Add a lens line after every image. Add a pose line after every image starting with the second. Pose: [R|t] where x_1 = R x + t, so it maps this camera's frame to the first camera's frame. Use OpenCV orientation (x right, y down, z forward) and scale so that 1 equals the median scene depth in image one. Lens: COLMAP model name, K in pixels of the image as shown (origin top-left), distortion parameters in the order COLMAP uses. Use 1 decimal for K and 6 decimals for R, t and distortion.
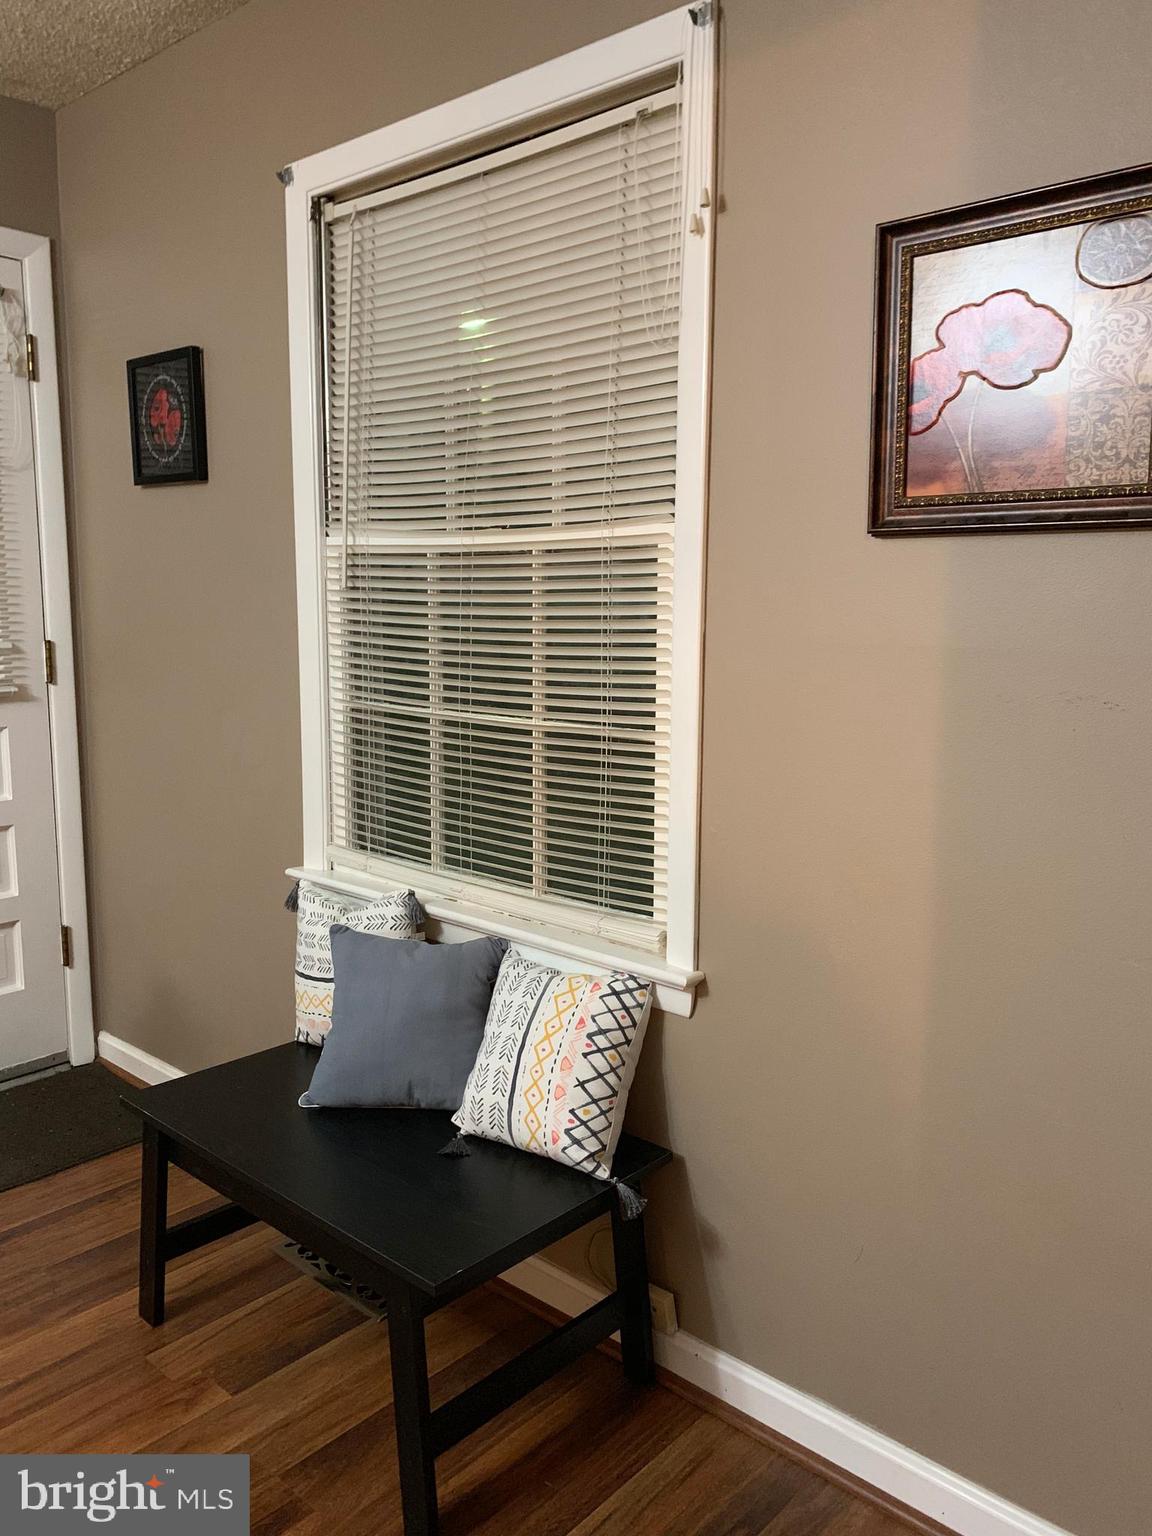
lens RADIAL K [[1195.0, 0, 575.7], [0, 1195.0, 764.2], [0, 0, 1]] dist [0.023004, -0.012609]
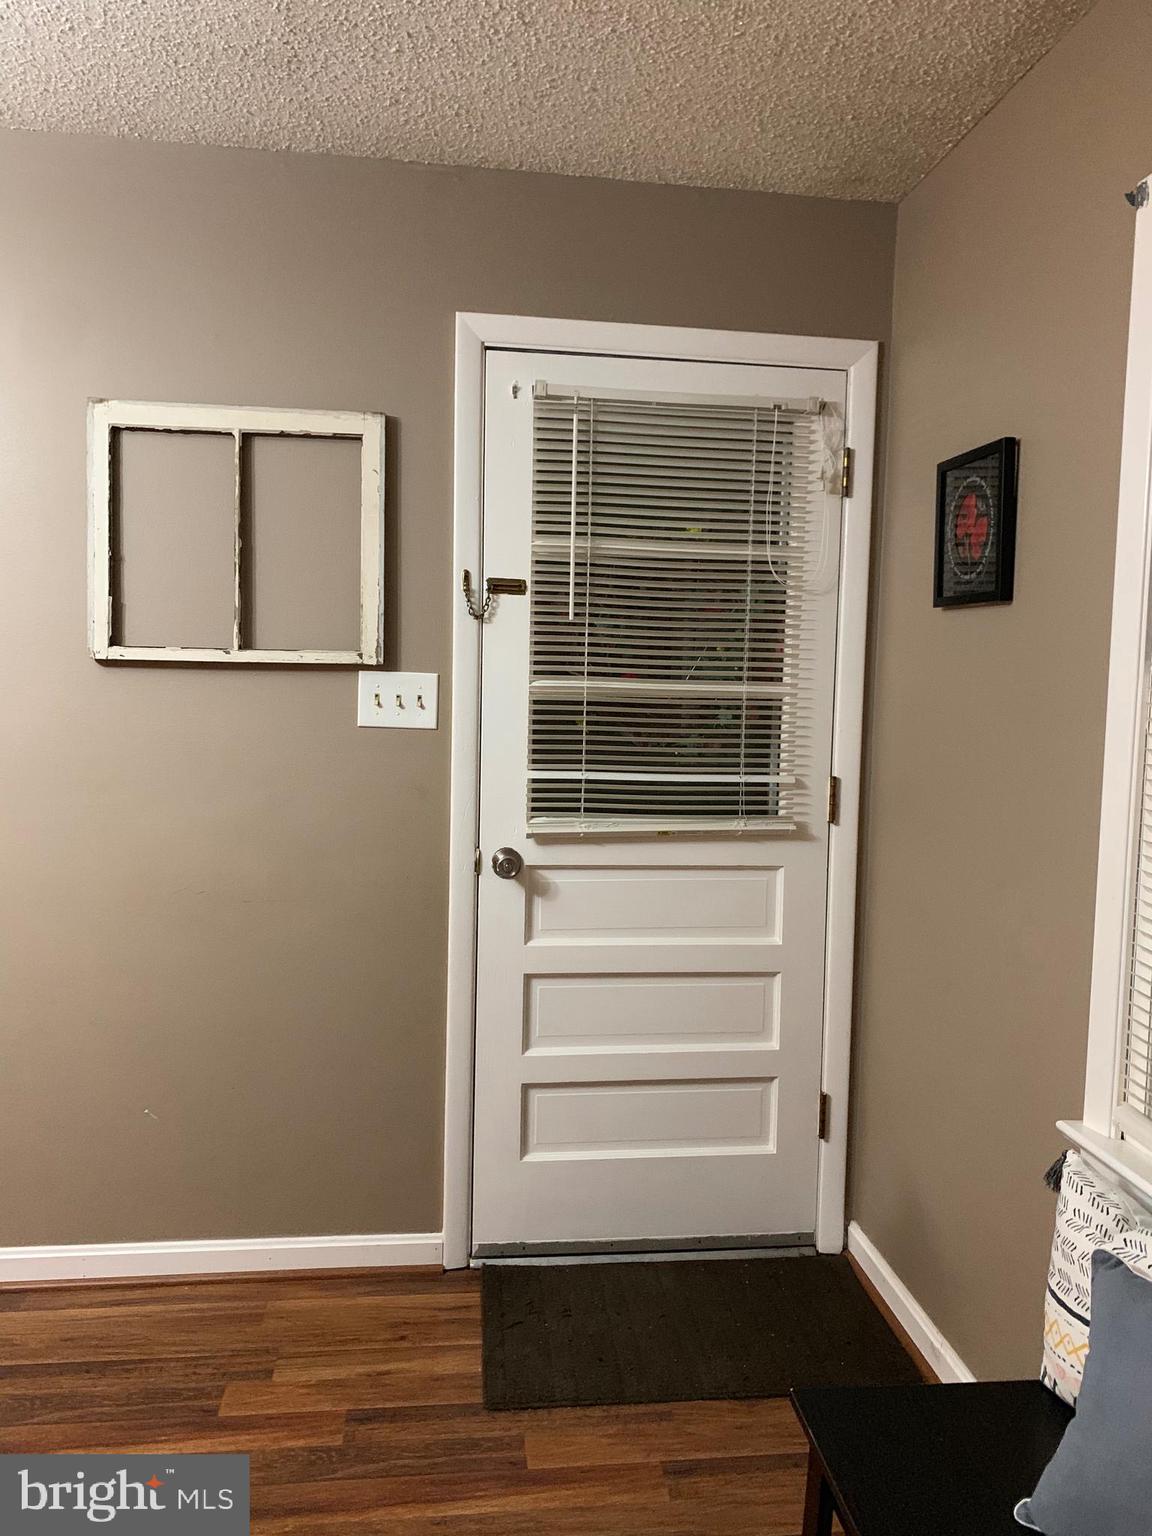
lens RADIAL K [[1195.0, 0, 582.0], [0, 1195.0, 764.8], [0, 0, 1]] dist [0.023004, -0.012609]
pose [[0.762212, 0.060053, -0.644536, -0.002502], [-0.112304, 0.992856, -0.040302, -0.056813], [0.637511, 0.103103, 0.763511, 0.195975]]
